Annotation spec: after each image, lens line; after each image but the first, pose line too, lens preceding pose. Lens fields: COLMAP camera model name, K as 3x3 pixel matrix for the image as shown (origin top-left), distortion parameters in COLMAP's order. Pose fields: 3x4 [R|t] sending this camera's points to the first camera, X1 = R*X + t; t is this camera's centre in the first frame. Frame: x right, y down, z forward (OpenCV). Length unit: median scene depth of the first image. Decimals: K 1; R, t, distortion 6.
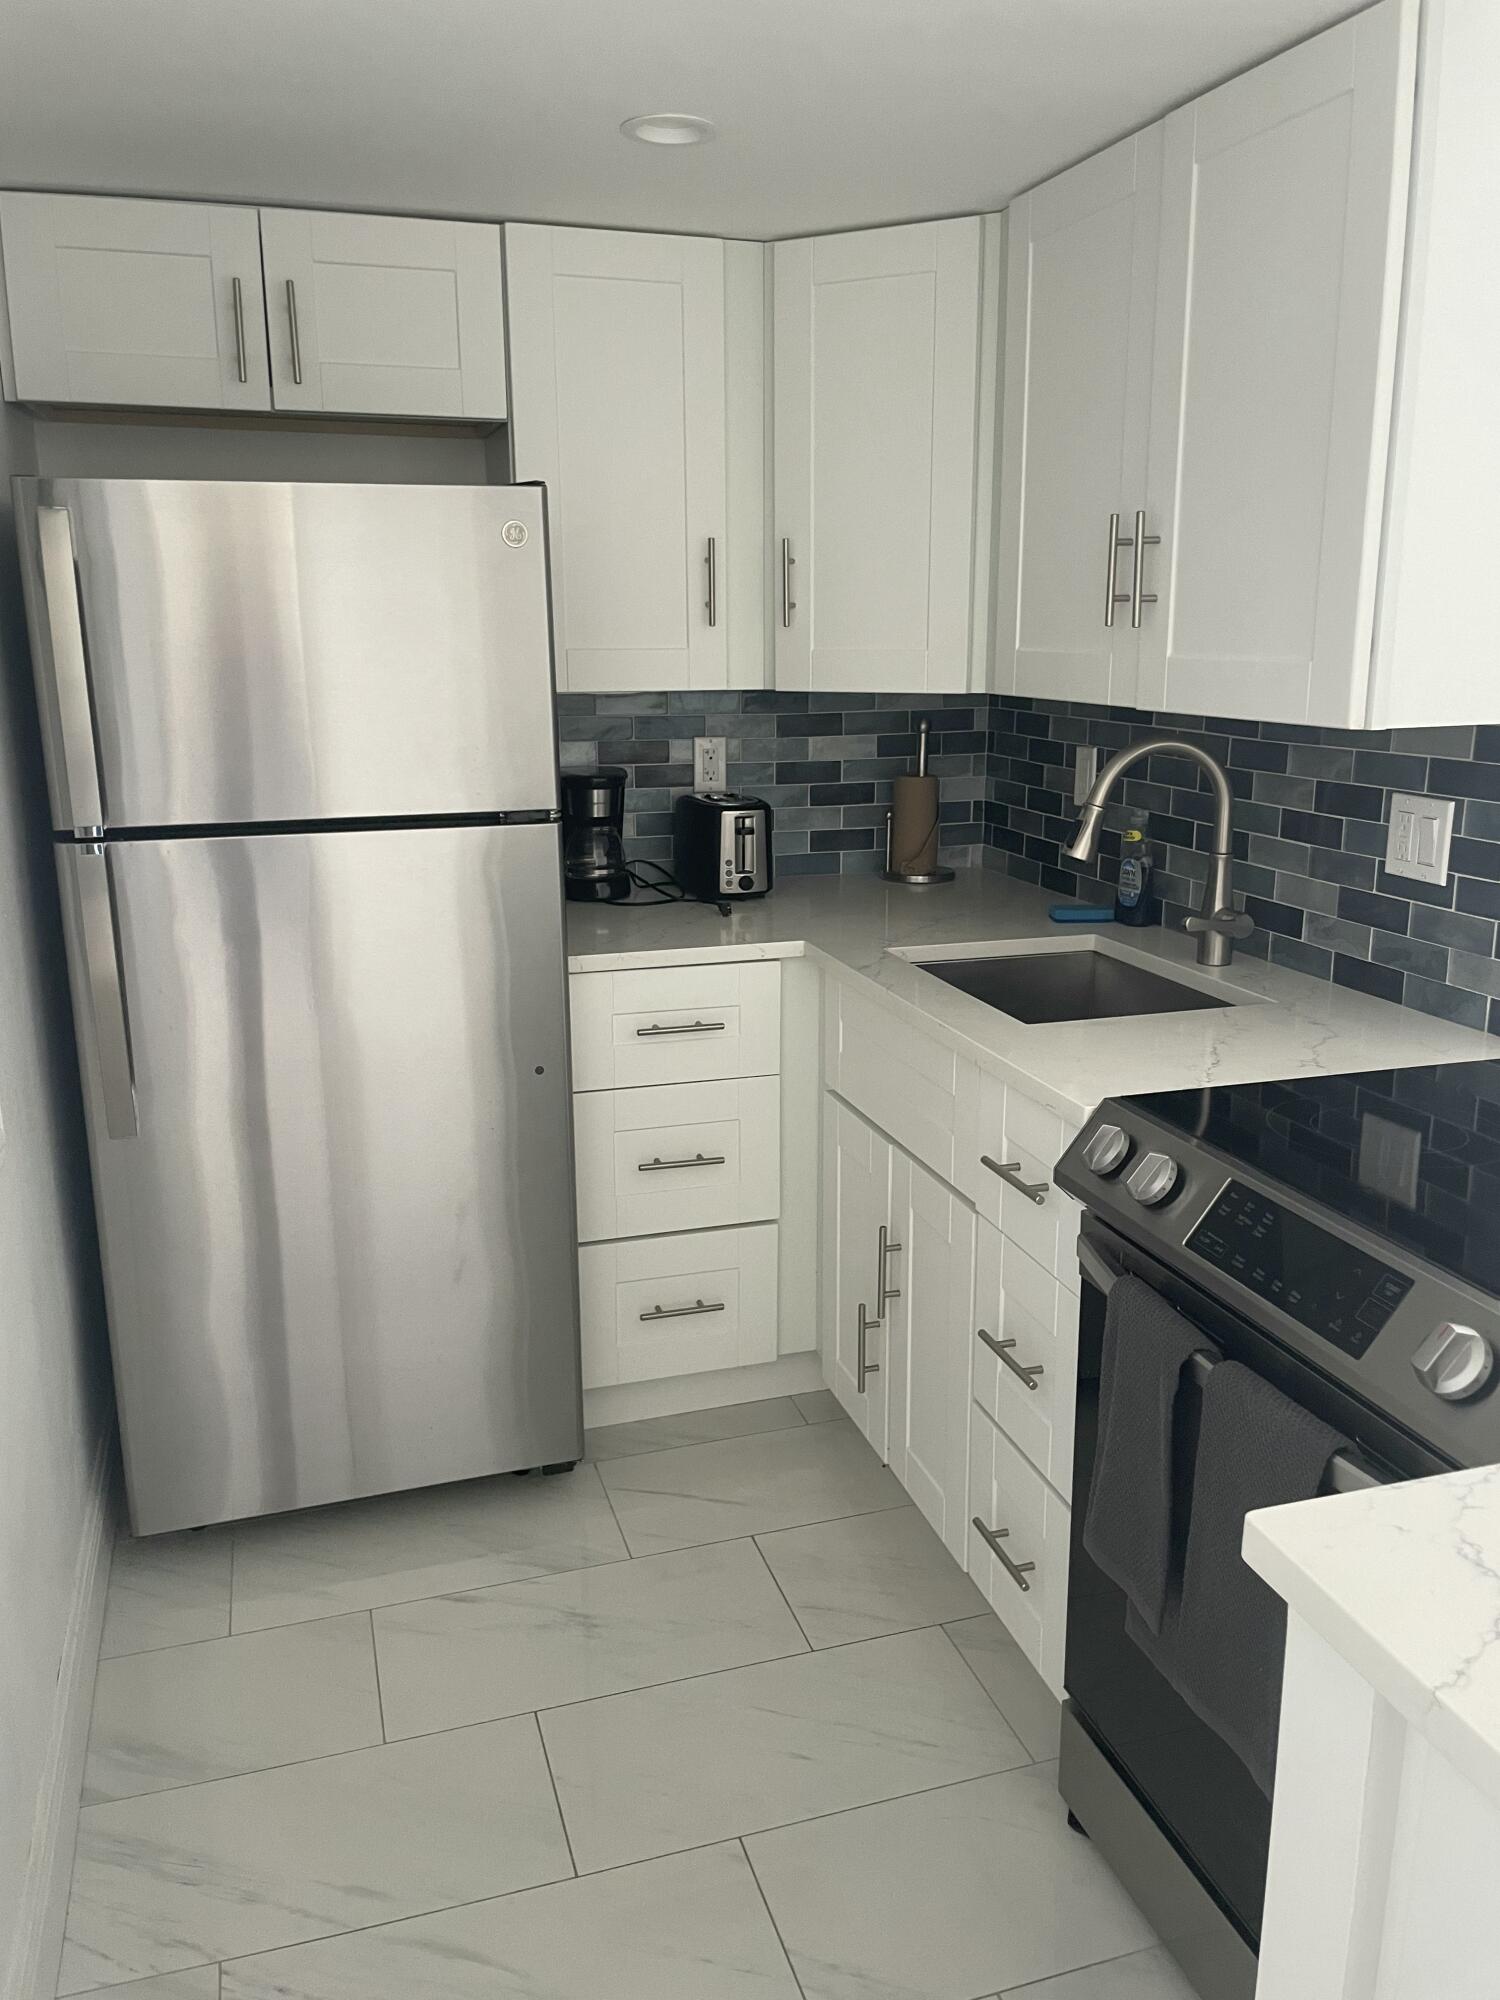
lens RADIAL K [[1565.2, 0, 750.0], [0, 1565.2, 1000.0], [0, 0, 1]] dist [0.043640, -0.001198]
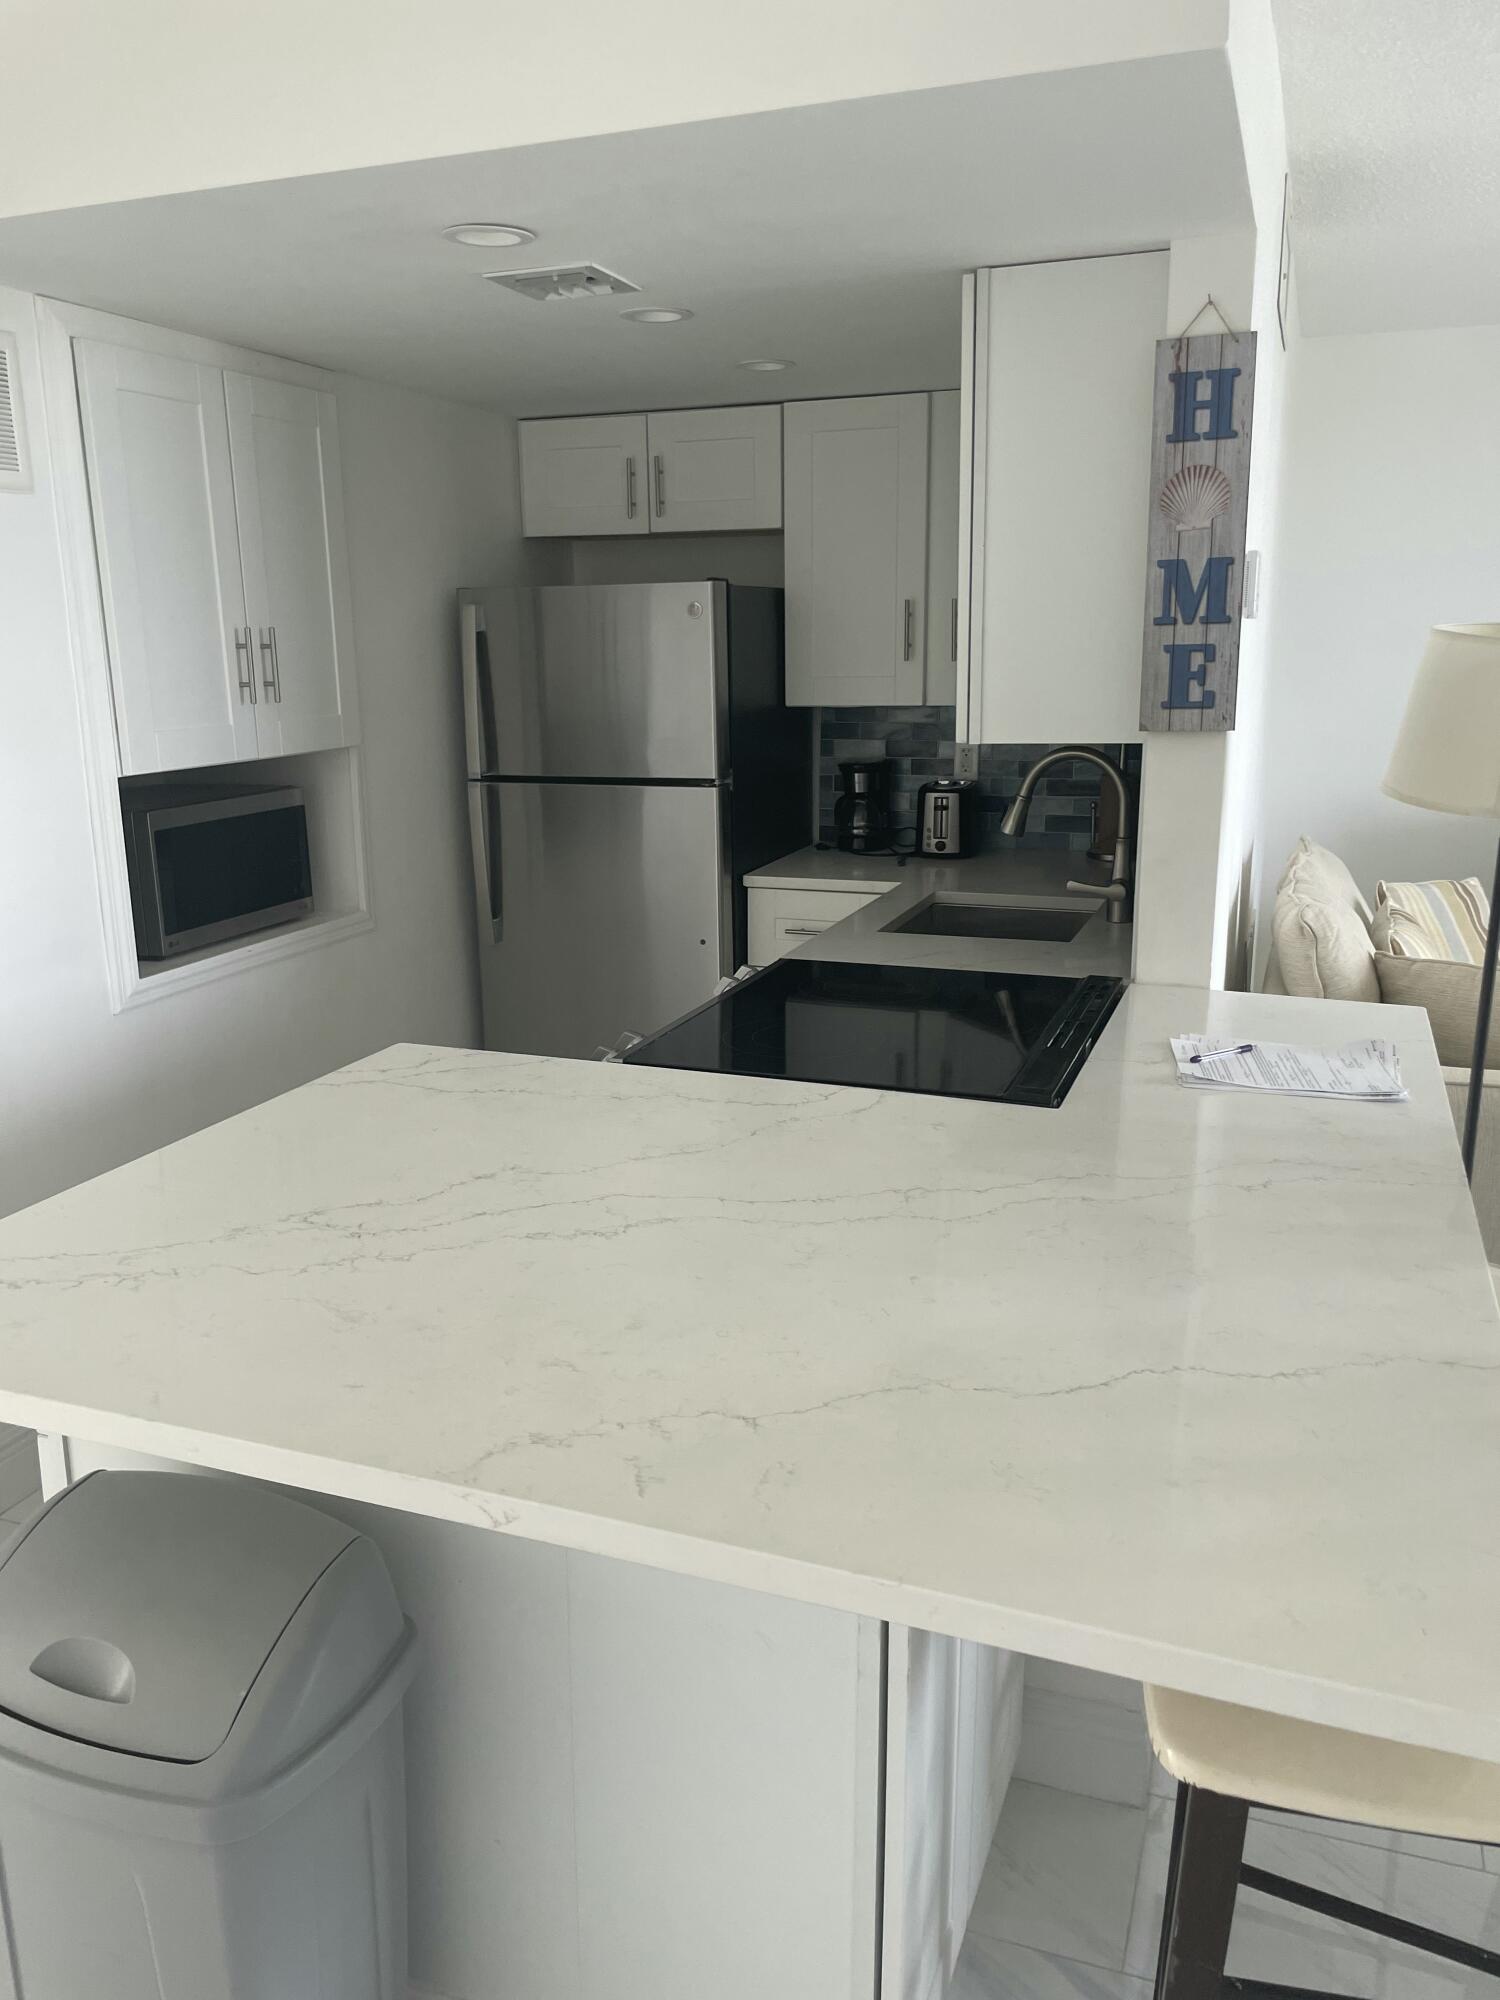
lens RADIAL K [[1518.0, 0, 750.0], [0, 1518.0, 1000.0], [0, 0, 1]] dist [0.004831, 0.002037]
pose [[0.791147, 0.134364, -0.596684, 0.680424], [-0.132217, 0.990075, 0.047641, 0.017873], [0.597164, 0.041201, 0.801061, -0.160821]]
